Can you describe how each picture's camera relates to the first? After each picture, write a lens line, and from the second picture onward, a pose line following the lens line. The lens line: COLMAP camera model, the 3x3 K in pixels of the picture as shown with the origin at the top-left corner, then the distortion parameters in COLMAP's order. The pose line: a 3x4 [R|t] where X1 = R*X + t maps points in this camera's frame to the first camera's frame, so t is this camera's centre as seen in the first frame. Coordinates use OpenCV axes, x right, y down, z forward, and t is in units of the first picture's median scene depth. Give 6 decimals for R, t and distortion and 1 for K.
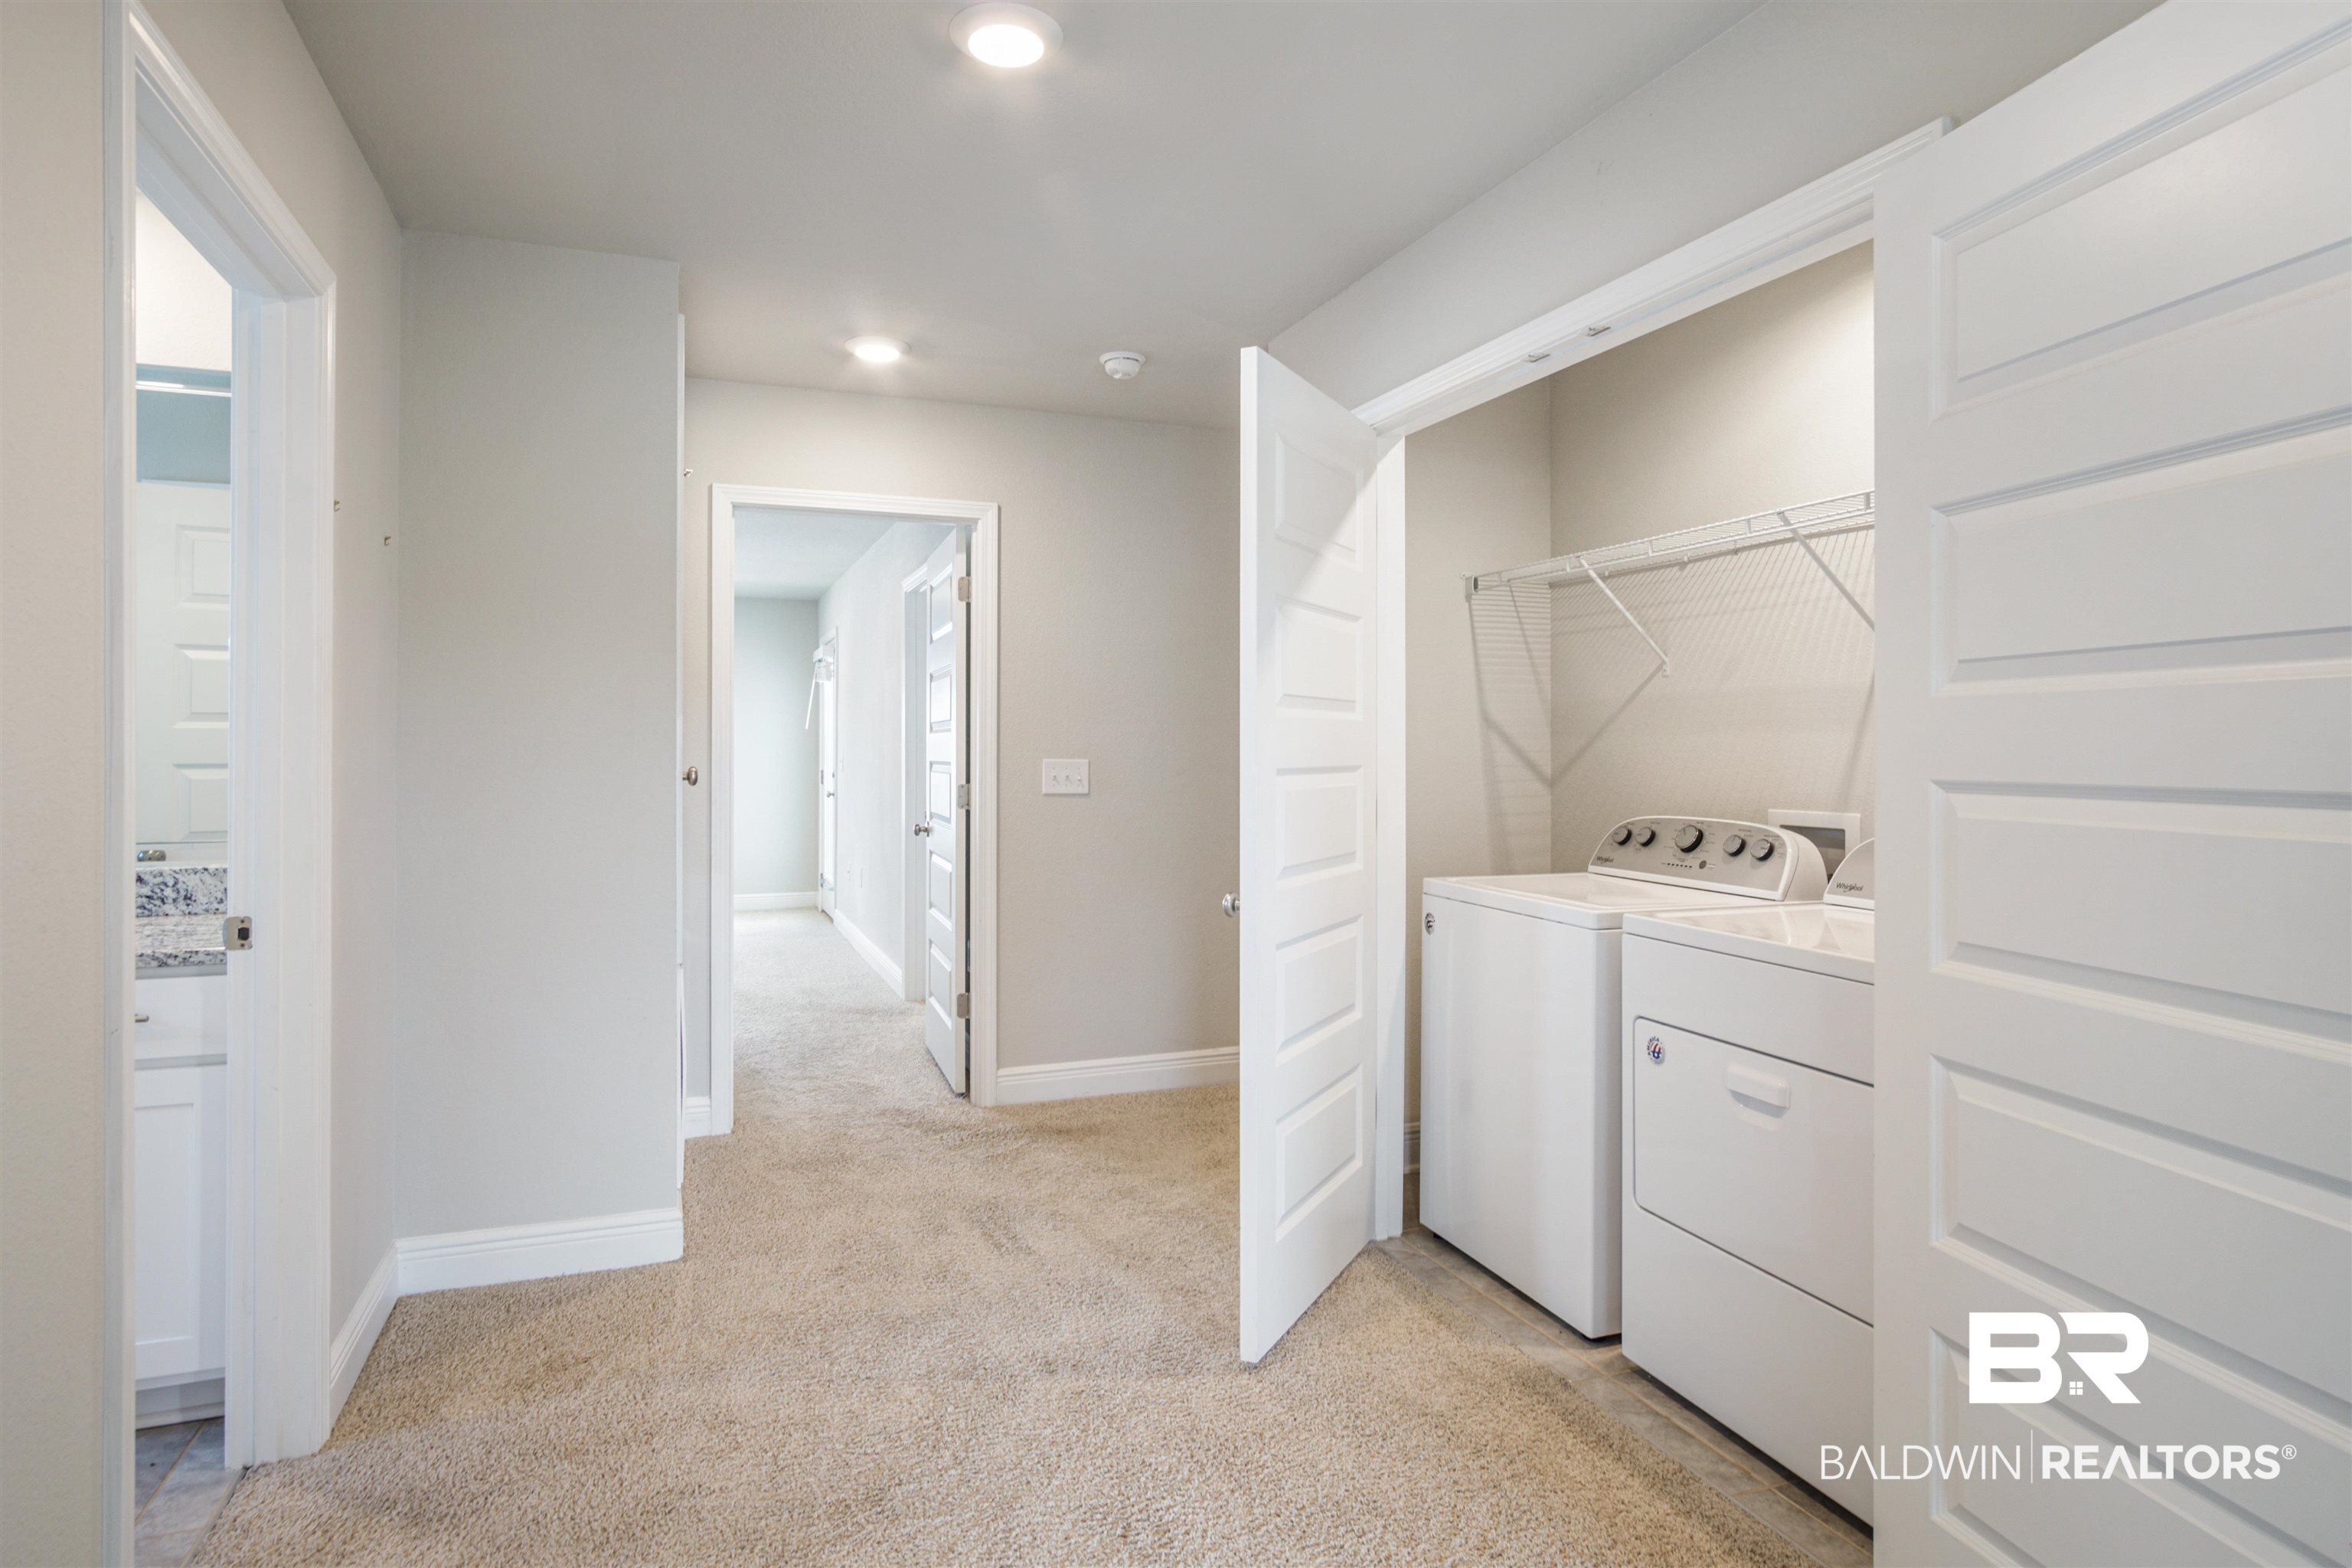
lens RADIAL K [[1267.3, 0, 1160.6], [0, 1267.3, 744.9], [0, 0, 1]] dist [-0.005395, 0.003639]
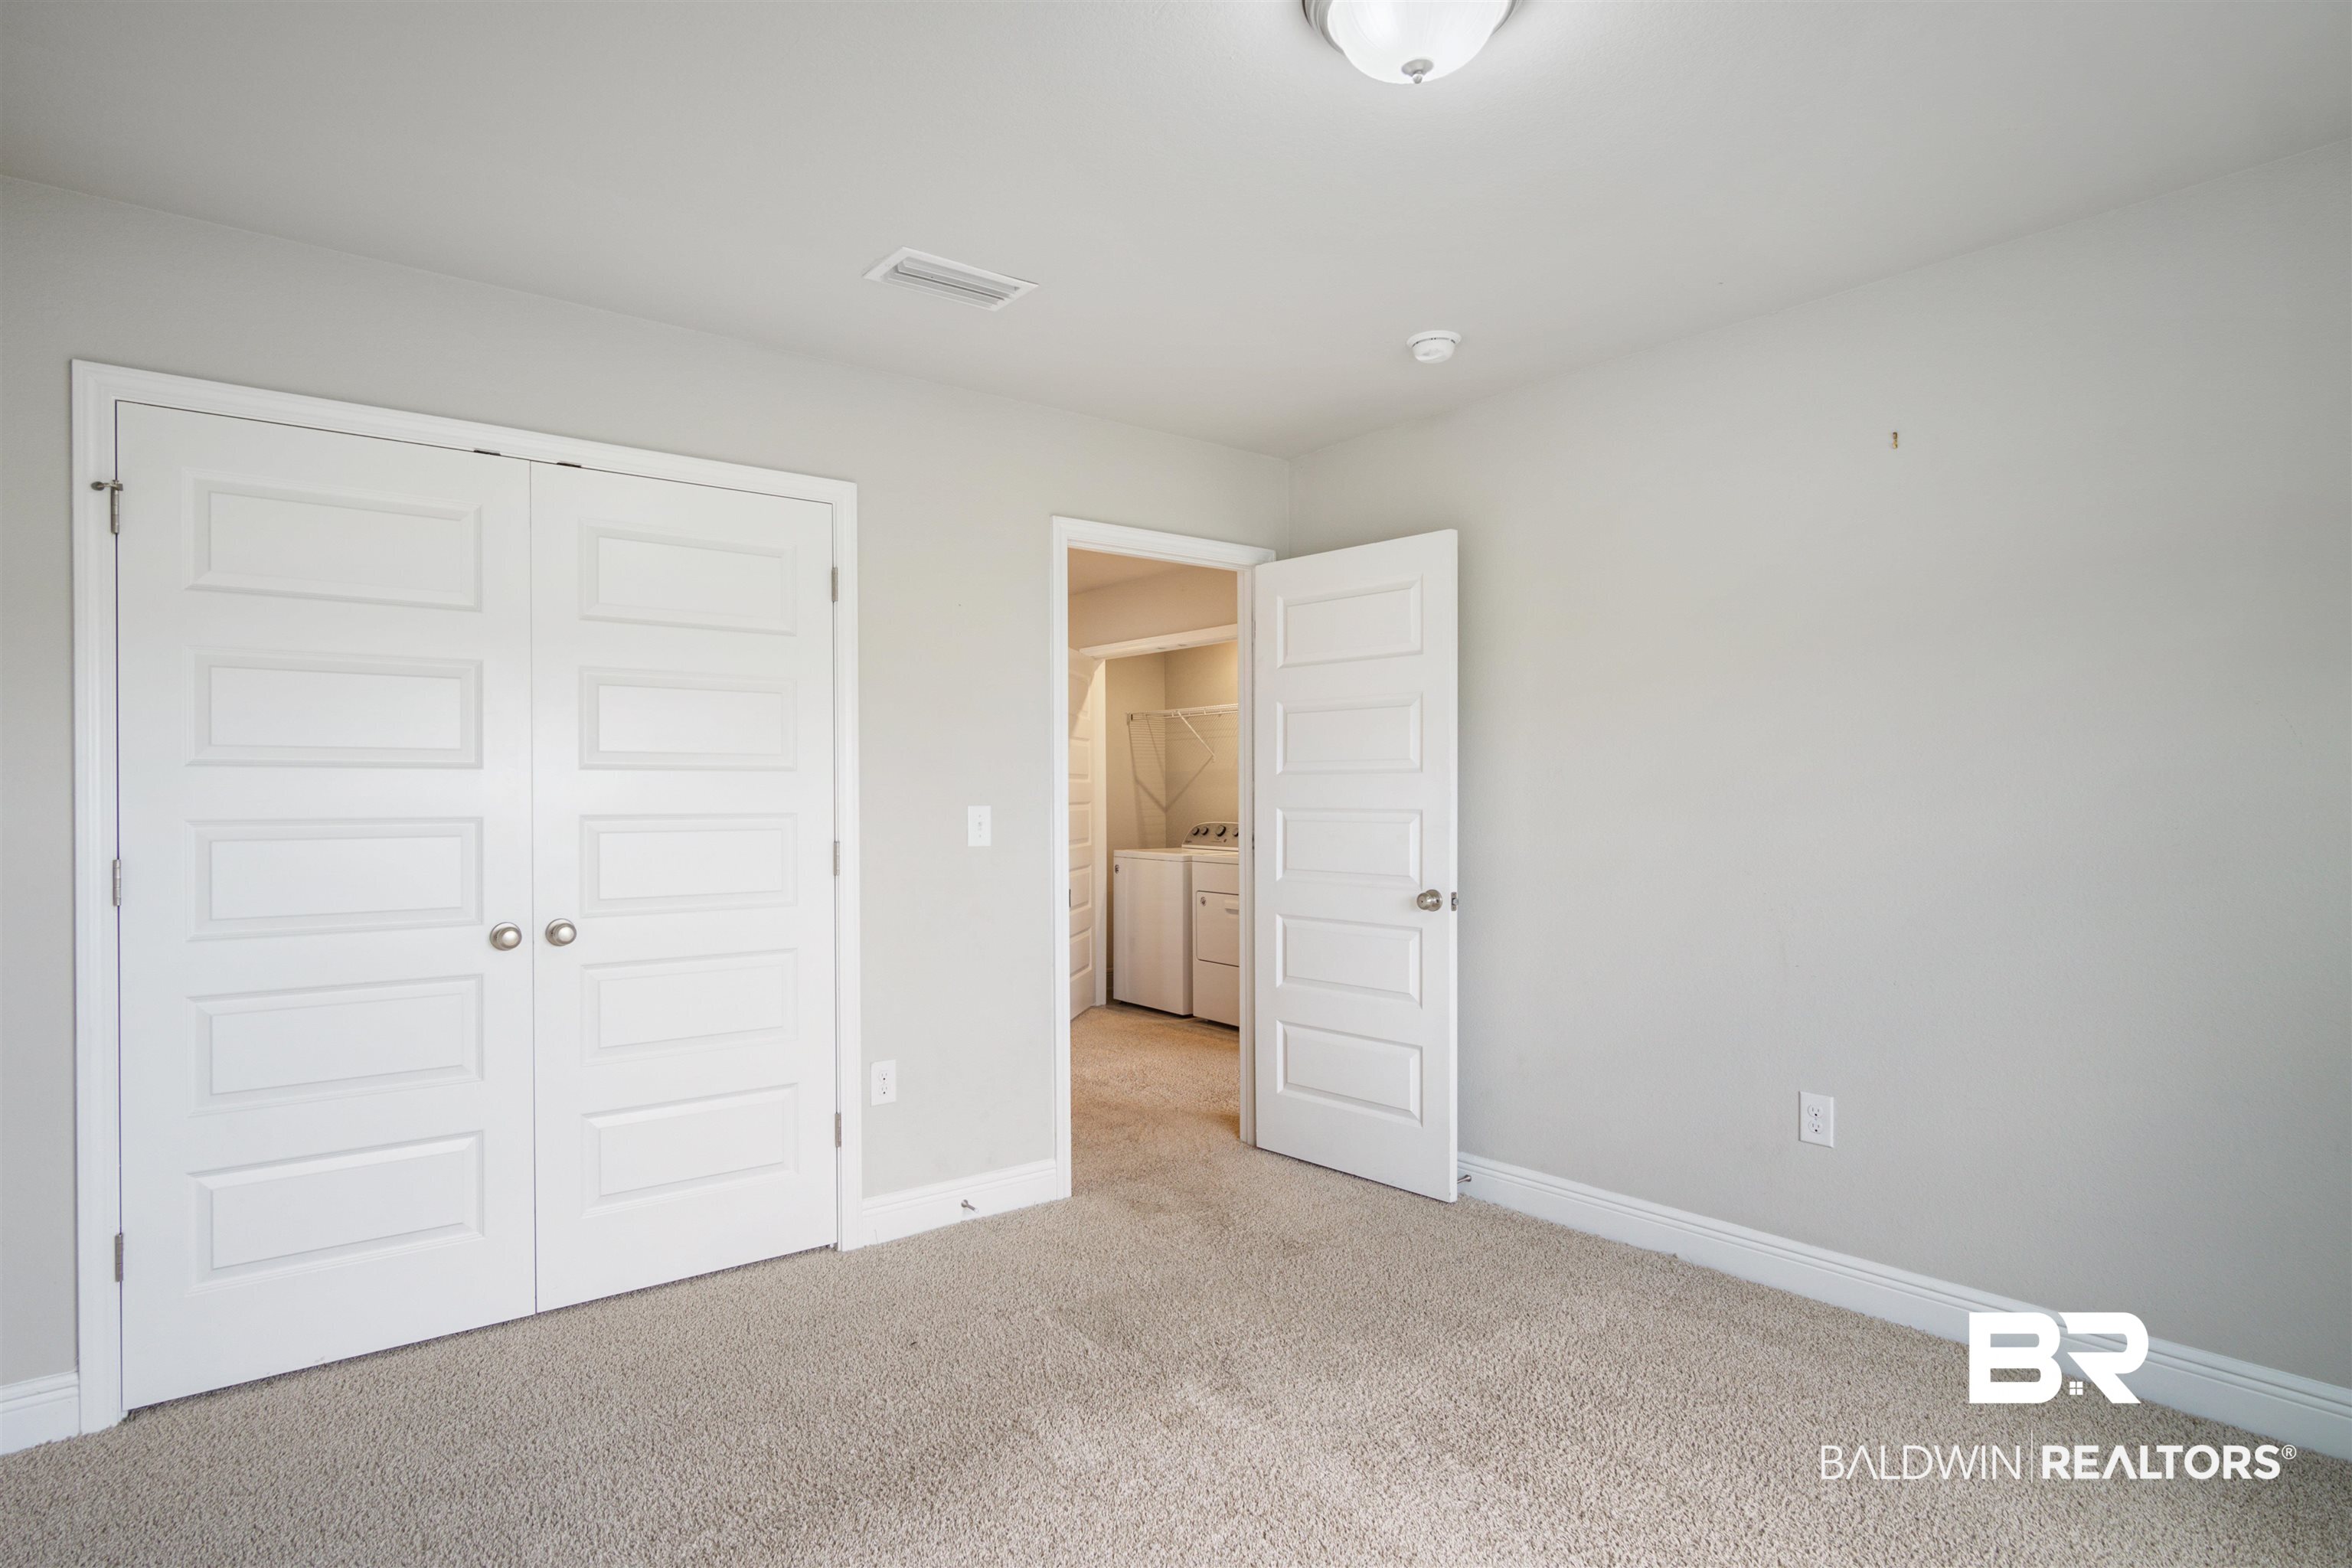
lens RADIAL K [[1267.3, 0, 1171.7], [0, 1267.3, 798.0], [0, 0, 1]] dist [-0.005395, 0.003639]
pose [[0.952128, -0.009709, 0.305545, -0.400216], [0.007086, 0.999928, 0.009691, -0.012067], [-0.305617, -0.007062, 0.952128, -1.243828]]
